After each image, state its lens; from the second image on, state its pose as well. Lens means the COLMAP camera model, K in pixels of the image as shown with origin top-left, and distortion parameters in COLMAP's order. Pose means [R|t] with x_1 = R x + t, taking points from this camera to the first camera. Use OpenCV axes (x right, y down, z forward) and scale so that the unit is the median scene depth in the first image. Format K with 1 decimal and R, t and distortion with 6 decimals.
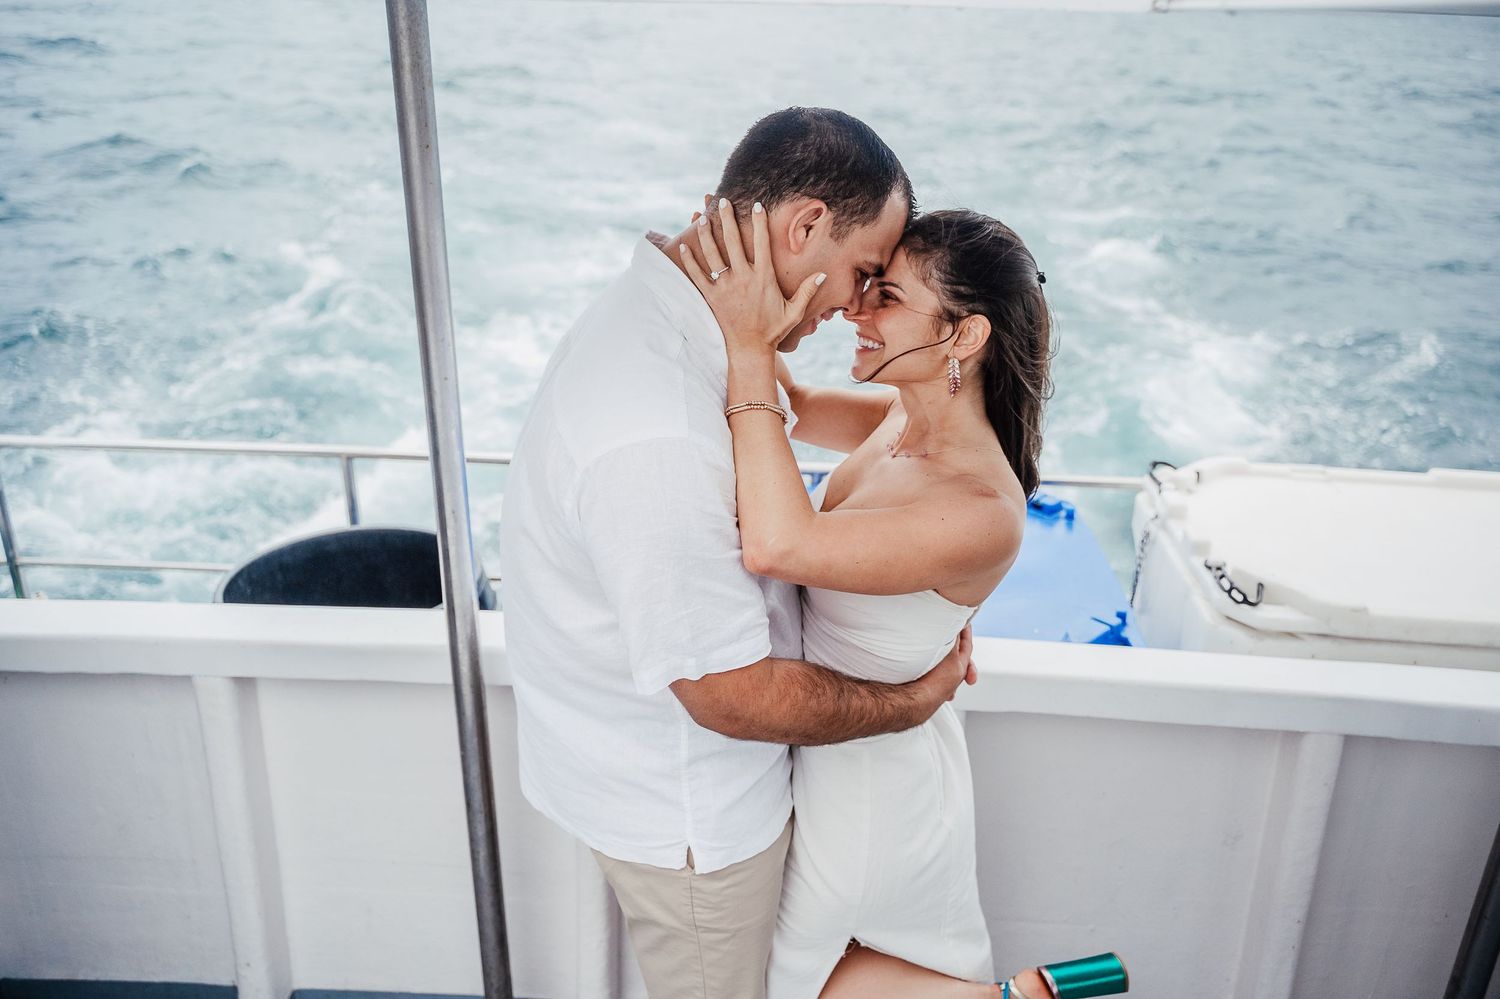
lens RADIAL K [[1286.9, 0, 745.8], [0, 1286.9, 502.9], [0, 0, 1]] dist [-0.048272, 0.002426]
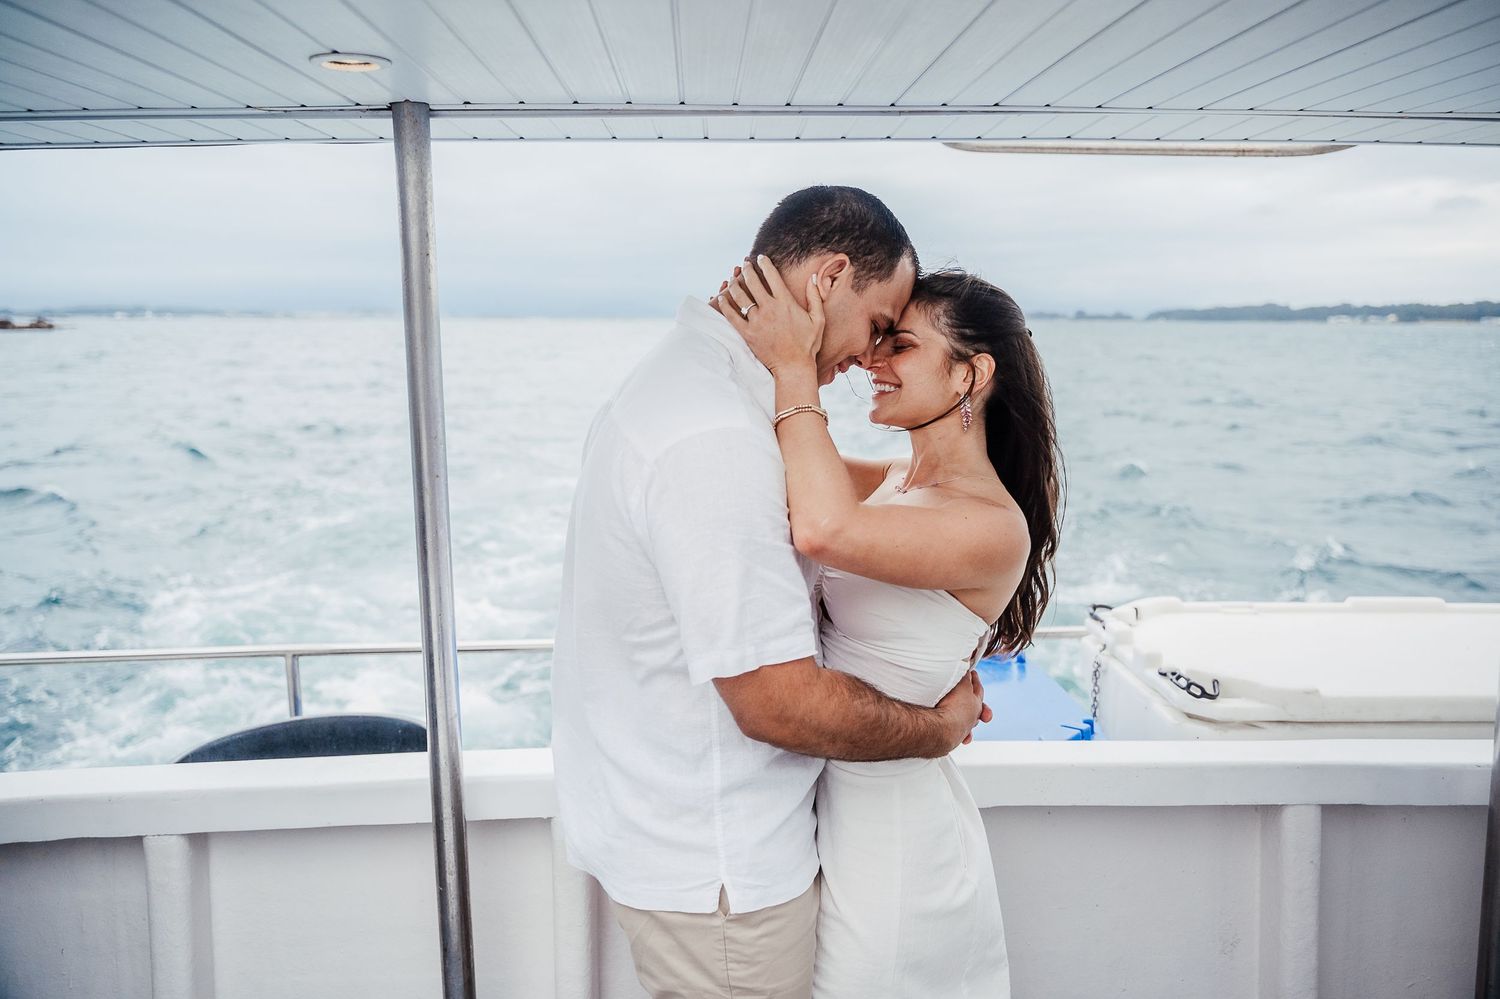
lens RADIAL K [[1286.9, 0, 749.0], [0, 1286.9, 502.1], [0, 0, 1]] dist [-0.048272, 0.002426]
pose [[0.992917, -0.004220, 0.118737, -0.156396], [0.037144, 0.960300, -0.276485, 0.278381], [-0.112856, 0.278937, 0.953655, -0.032814]]
